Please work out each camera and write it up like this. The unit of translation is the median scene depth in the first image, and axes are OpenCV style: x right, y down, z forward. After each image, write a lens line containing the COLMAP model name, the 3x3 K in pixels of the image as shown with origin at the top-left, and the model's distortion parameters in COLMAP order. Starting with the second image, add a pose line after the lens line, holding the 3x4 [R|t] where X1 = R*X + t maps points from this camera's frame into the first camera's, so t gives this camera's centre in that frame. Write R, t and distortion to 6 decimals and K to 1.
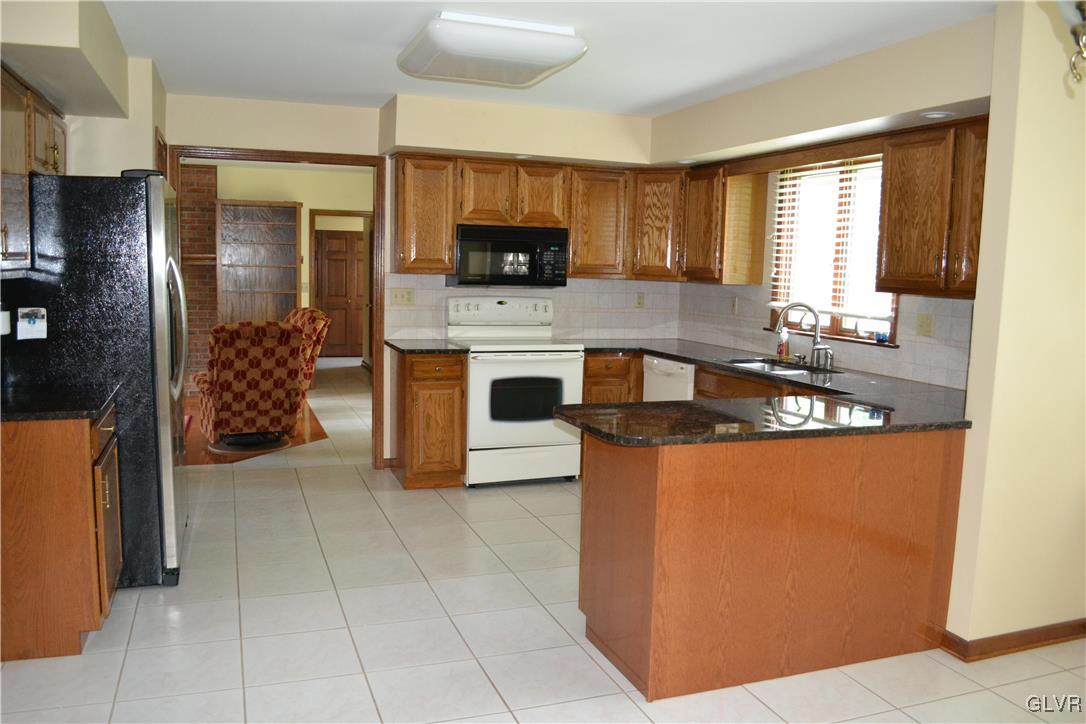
lens RADIAL K [[866.0, 0, 543.0], [0, 866.0, 362.0], [0, 0, 1]] dist [-0.066822, -0.004292]
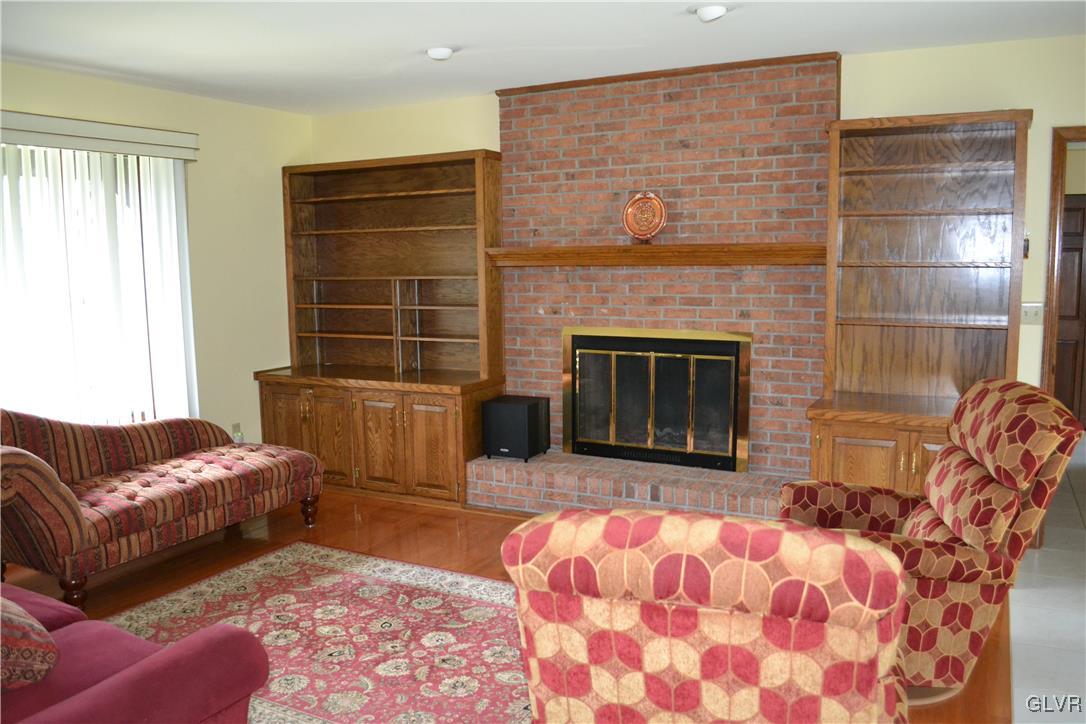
lens RADIAL K [[866.0, 0, 543.0], [0, 866.0, 362.0], [0, 0, 1]] dist [-0.066822, -0.004292]
pose [[0.668429, 0.060022, -0.741350, -0.153489], [-0.055206, 0.997993, 0.031024, -0.075553], [0.741724, 0.020190, 0.670401, 0.654601]]
